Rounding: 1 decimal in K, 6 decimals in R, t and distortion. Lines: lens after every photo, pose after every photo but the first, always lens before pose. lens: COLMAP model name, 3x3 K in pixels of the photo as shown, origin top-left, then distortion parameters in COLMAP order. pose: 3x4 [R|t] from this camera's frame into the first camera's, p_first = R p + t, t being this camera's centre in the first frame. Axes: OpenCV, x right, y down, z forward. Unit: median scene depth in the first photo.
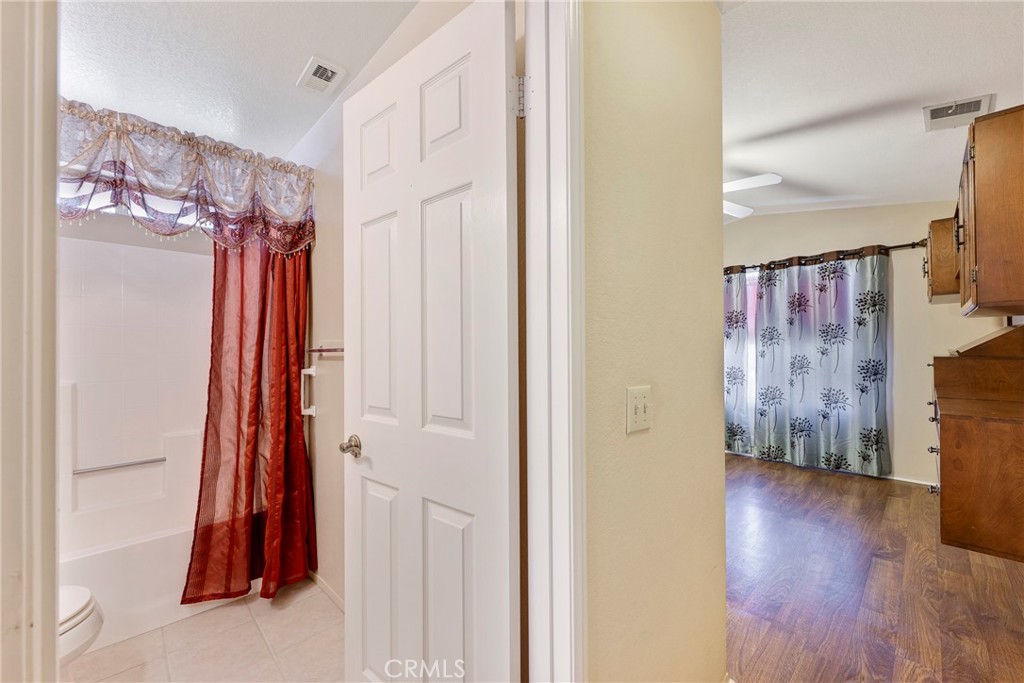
lens RADIAL K [[415.4, 0, 512.0], [0, 415.4, 341.5], [0, 0, 1]] dist [0.000703, -0.000091]
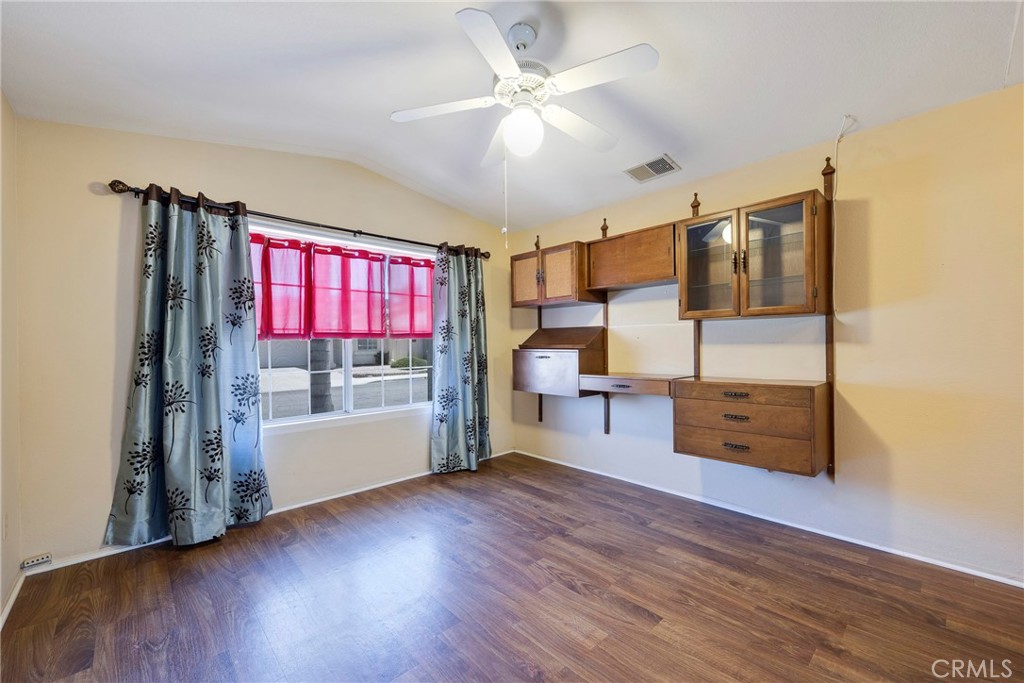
lens RADIAL K [[415.4, 0, 512.0], [0, 415.4, 341.5], [0, 0, 1]] dist [0.000703, -0.000091]
pose [[0.034908, 0.010544, 0.999335, -0.253393], [-0.001640, 0.999944, -0.010493, 0.024868], [-0.999389, -0.001273, 0.034924, 1.199057]]
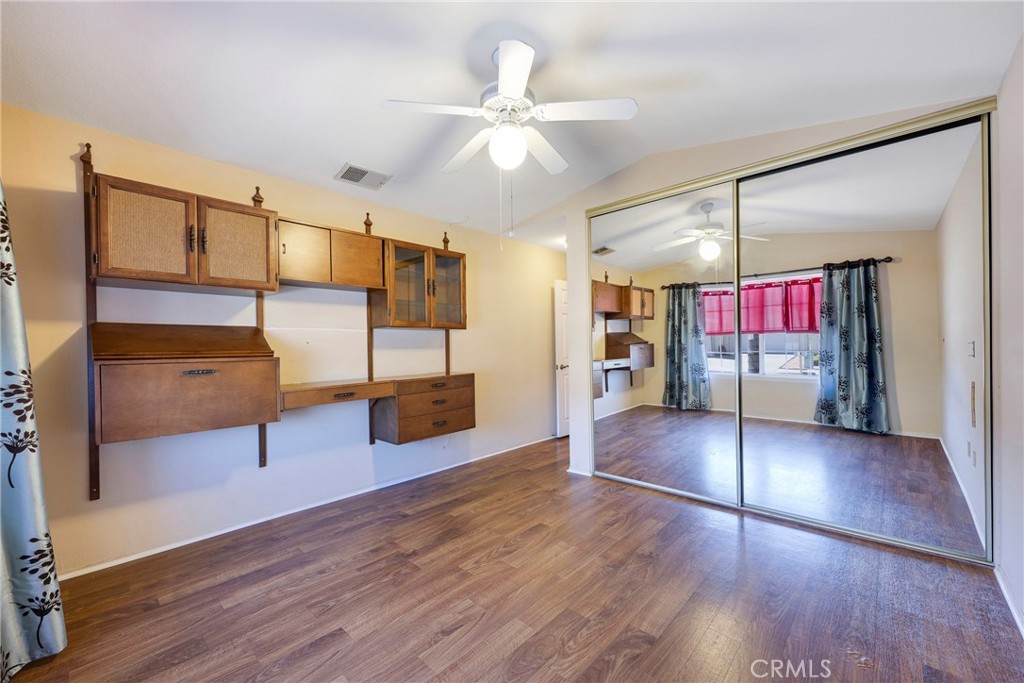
lens RADIAL K [[401.2, 0, 514.7], [0, 401.2, 350.6], [0, 0, 1]] dist [-0.013373, 0.000205]
pose [[-0.999083, 0.020711, -0.037465, 0.535793], [0.020646, 0.999785, 0.002110, 0.029490], [0.037501, 0.001334, -0.999296, 1.987579]]
